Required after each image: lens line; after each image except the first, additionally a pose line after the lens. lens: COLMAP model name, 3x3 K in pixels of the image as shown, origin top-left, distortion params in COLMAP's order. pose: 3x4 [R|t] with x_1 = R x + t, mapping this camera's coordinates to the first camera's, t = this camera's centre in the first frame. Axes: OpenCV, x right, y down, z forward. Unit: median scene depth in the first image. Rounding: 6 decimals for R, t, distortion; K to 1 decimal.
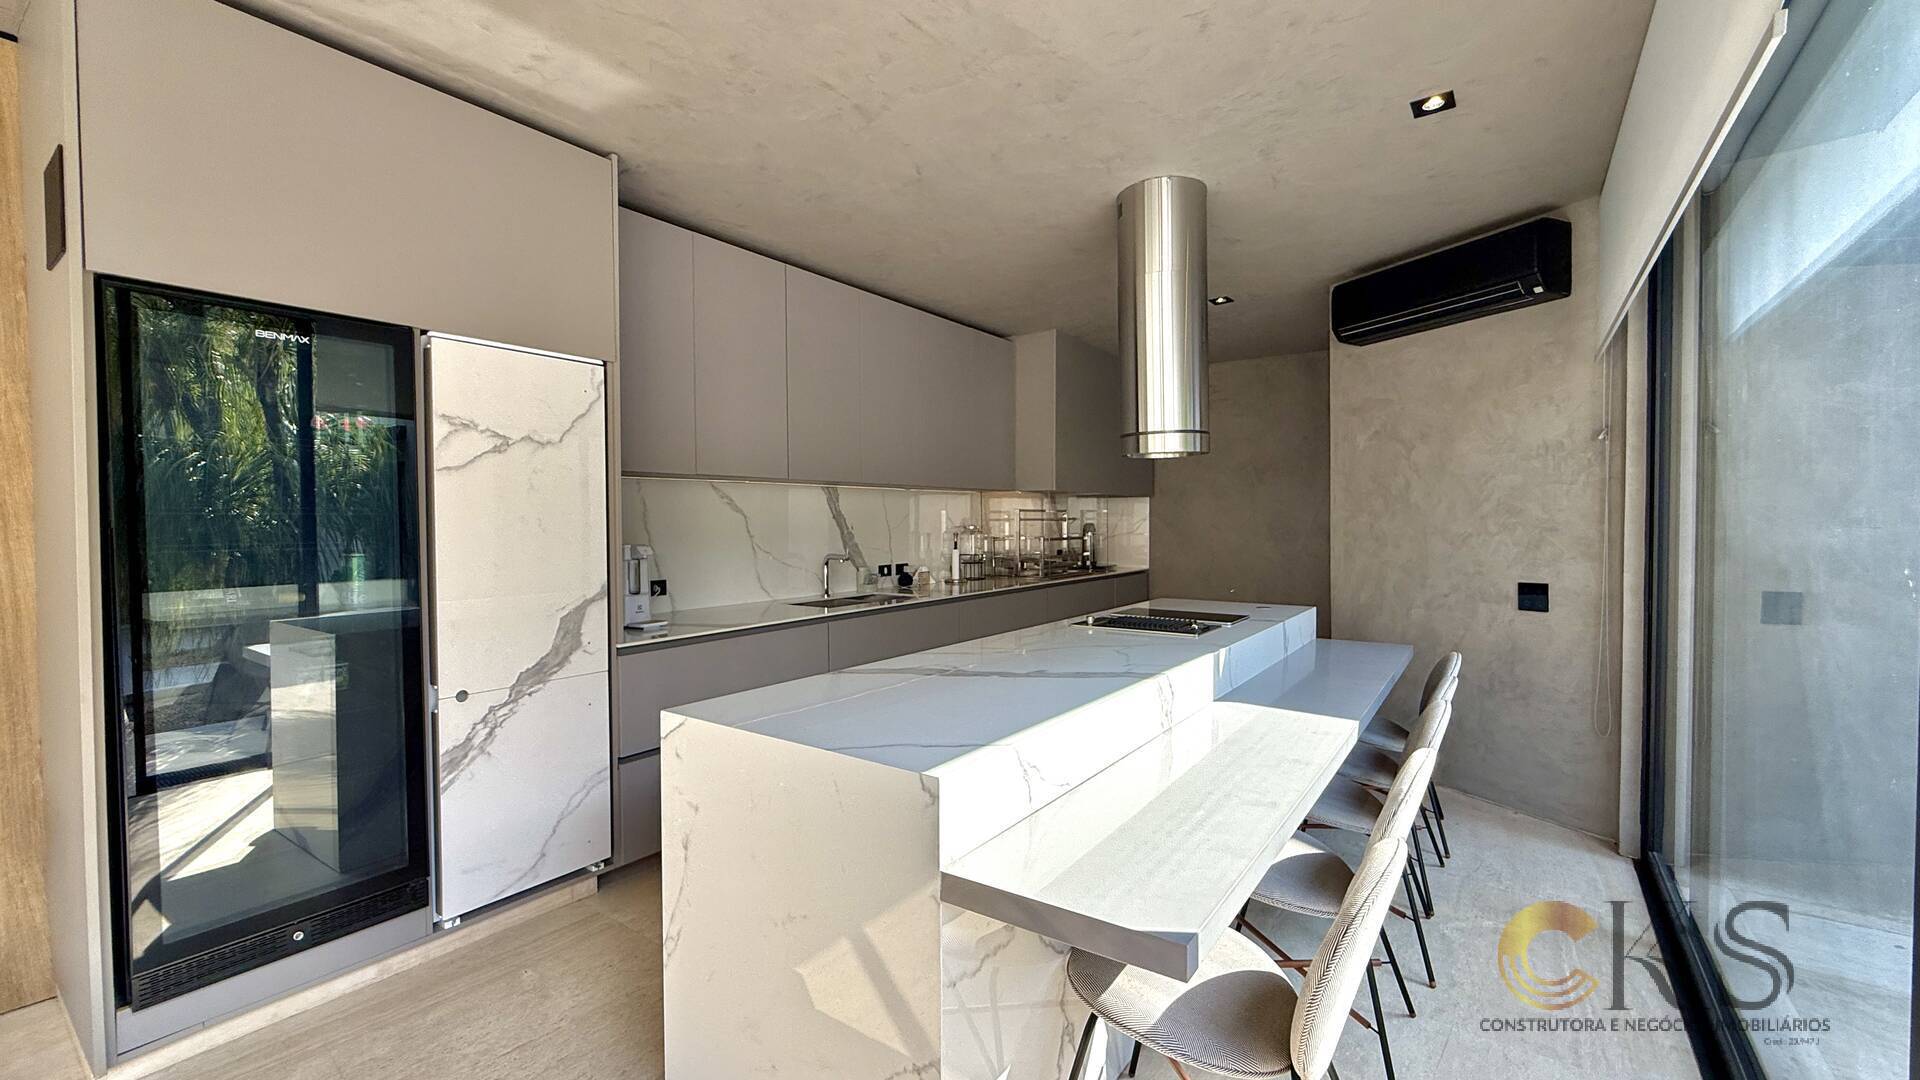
lens RADIAL K [[766.0, 0, 954.5], [0, 766.0, 524.3], [0, 0, 1]] dist [0.000861, 0.000247]
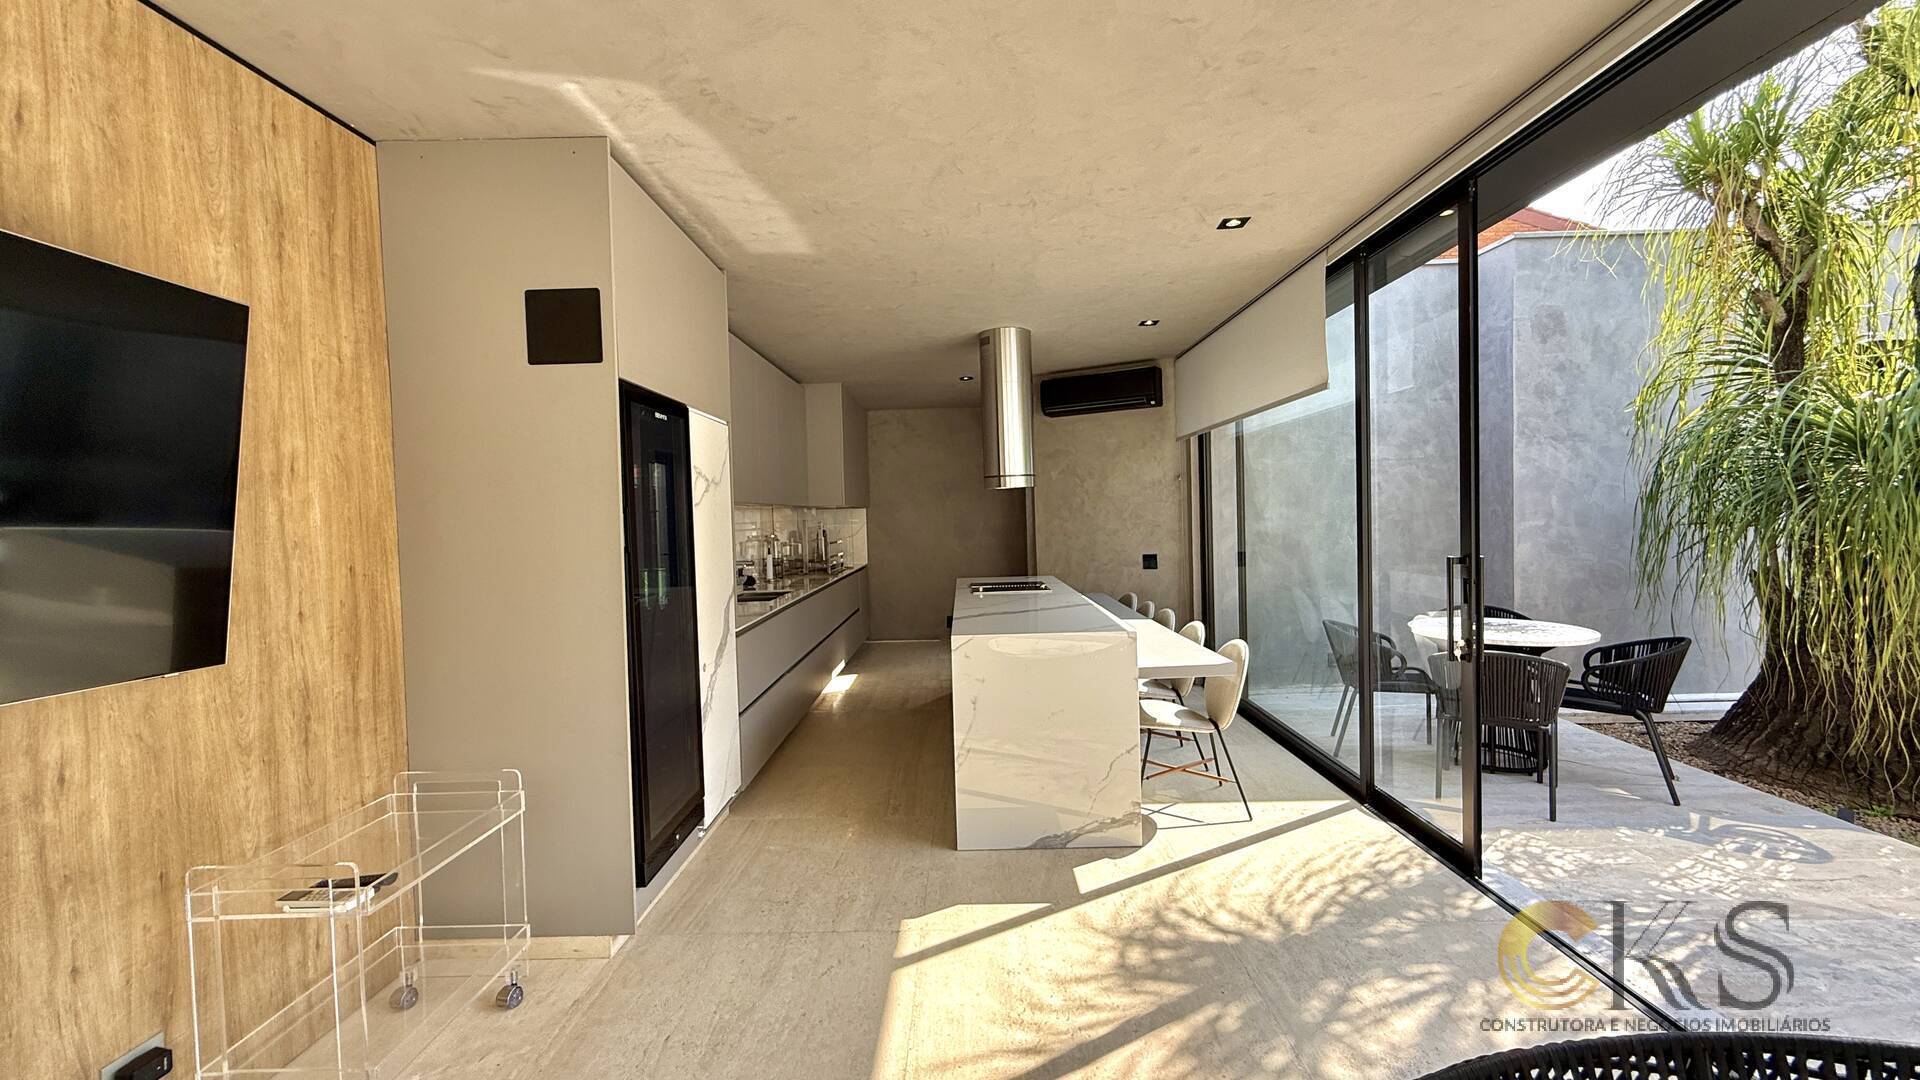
lens RADIAL K [[766.0, 0, 962.3], [0, 766.0, 541.6], [0, 0, 1]] dist [0.000861, 0.000247]
pose [[0.816151, -0.038857, 0.576531, -0.684311], [0.027674, 0.999220, 0.028170, -0.020336], [-0.577176, -0.007036, 0.816590, -0.273498]]
